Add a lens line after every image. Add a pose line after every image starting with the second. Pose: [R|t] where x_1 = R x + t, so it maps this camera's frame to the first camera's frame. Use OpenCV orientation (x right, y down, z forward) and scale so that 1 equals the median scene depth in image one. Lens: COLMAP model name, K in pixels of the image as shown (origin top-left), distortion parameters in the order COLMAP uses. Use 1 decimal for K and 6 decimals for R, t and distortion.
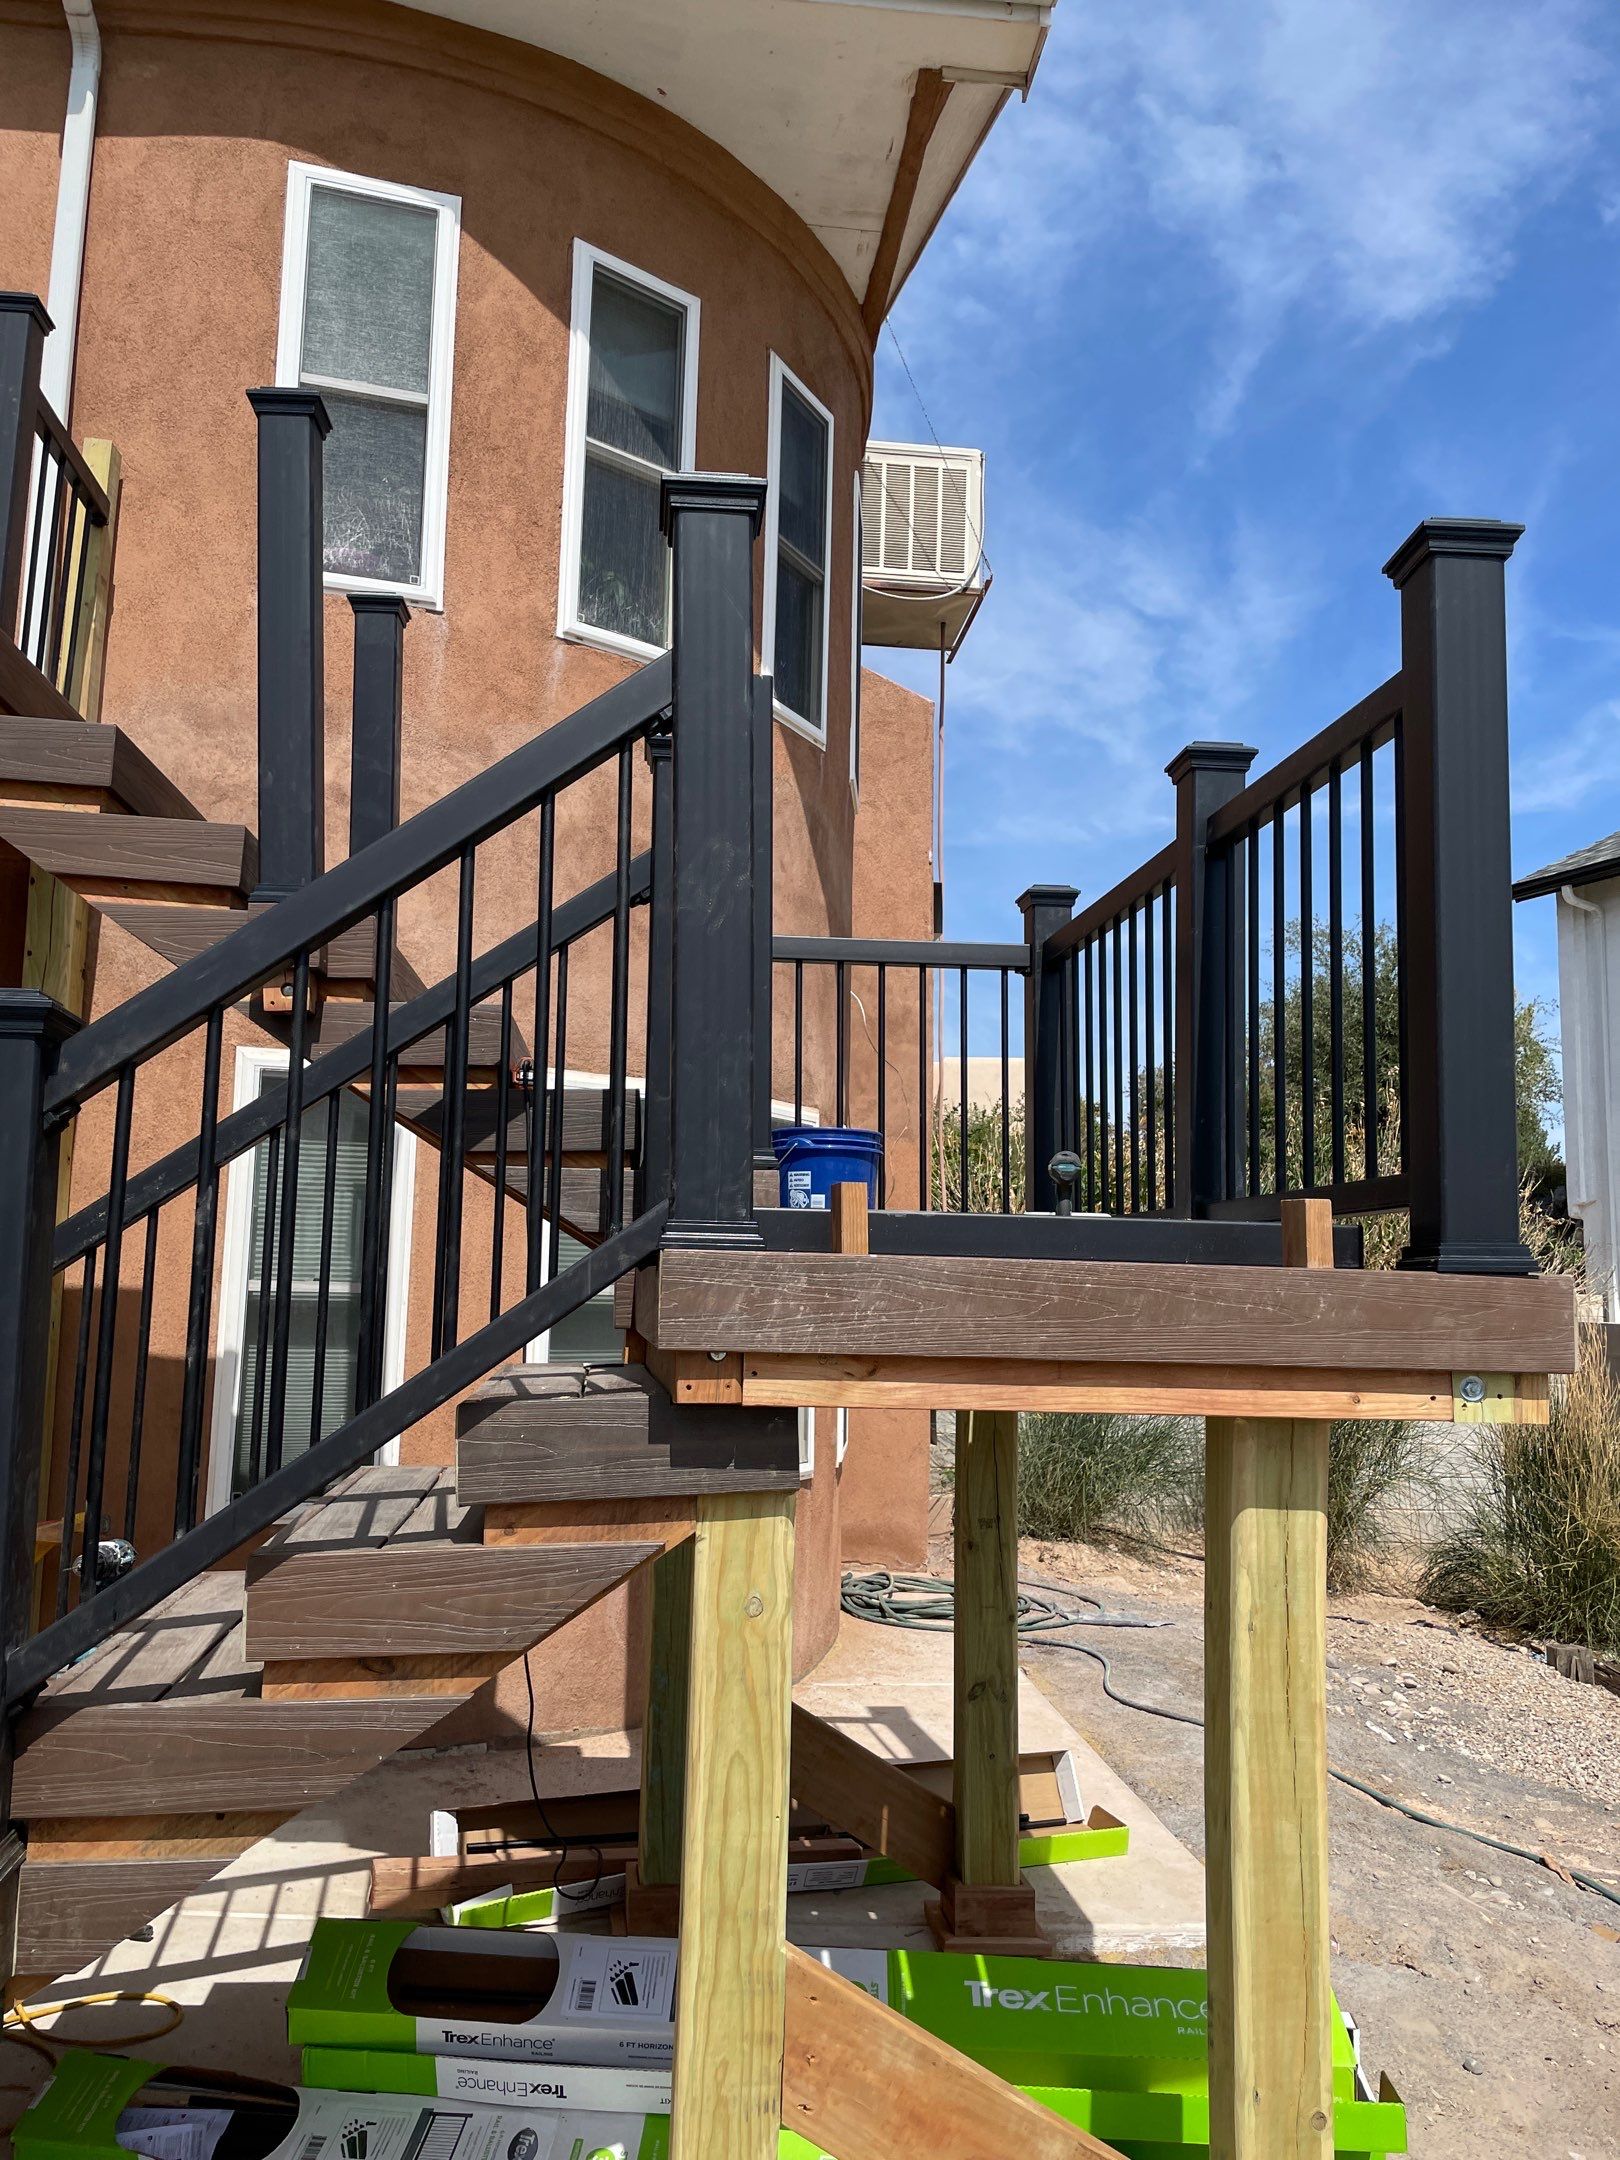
lens RADIAL K [[1652.0, 0, 804.8], [0, 1652.0, 1071.5], [0, 0, 1]] dist [0.021809, -0.009886]
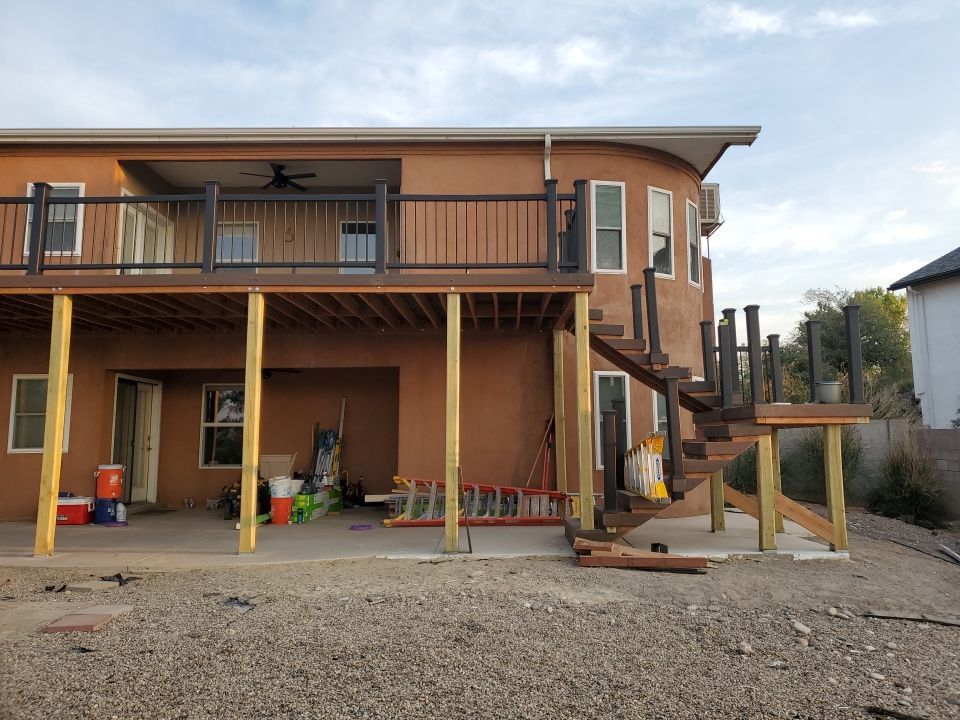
lens RADIAL K [[753.4, 0, 509.2], [0, 753.4, 326.7], [0, 0, 1]] dist [0.003190, -0.008649]
pose [[0.995174, -0.042250, -0.088567, -0.353146], [0.039991, 0.998832, -0.027131, -0.084712], [0.089610, 0.023458, 0.995701, -1.059390]]
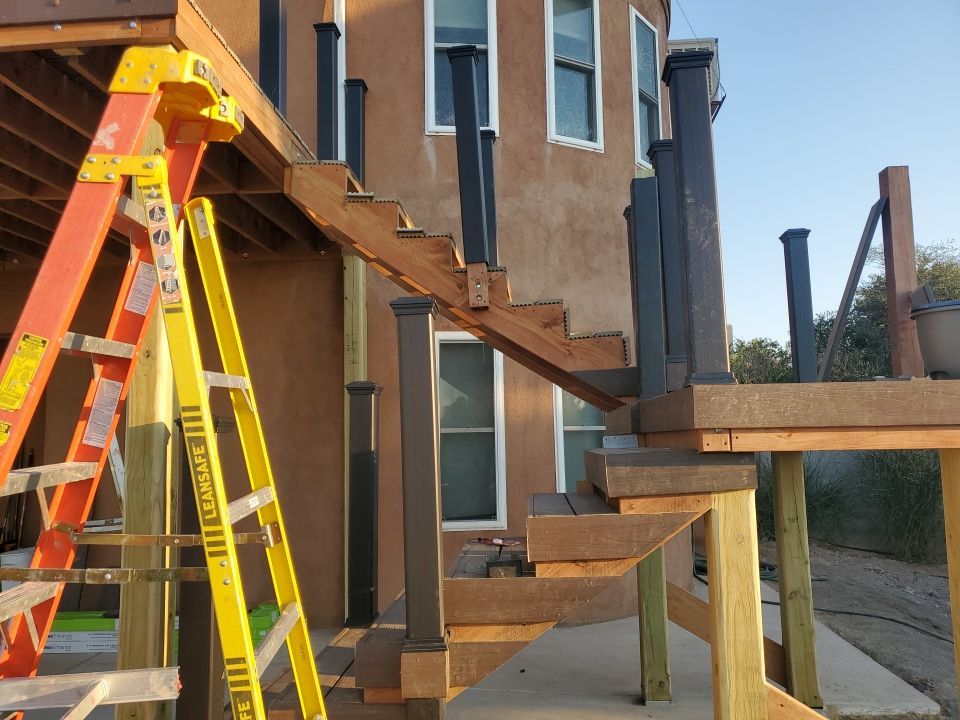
lens RADIAL K [[753.4, 0, 483.0], [0, 753.4, 352.8], [0, 0, 1]] dist [0.003190, -0.008649]
pose [[0.981602, -0.063655, -0.180017, -0.070021], [0.065755, 0.997819, 0.005717, 0.013441], [0.179261, -0.017449, 0.983647, -0.038652]]
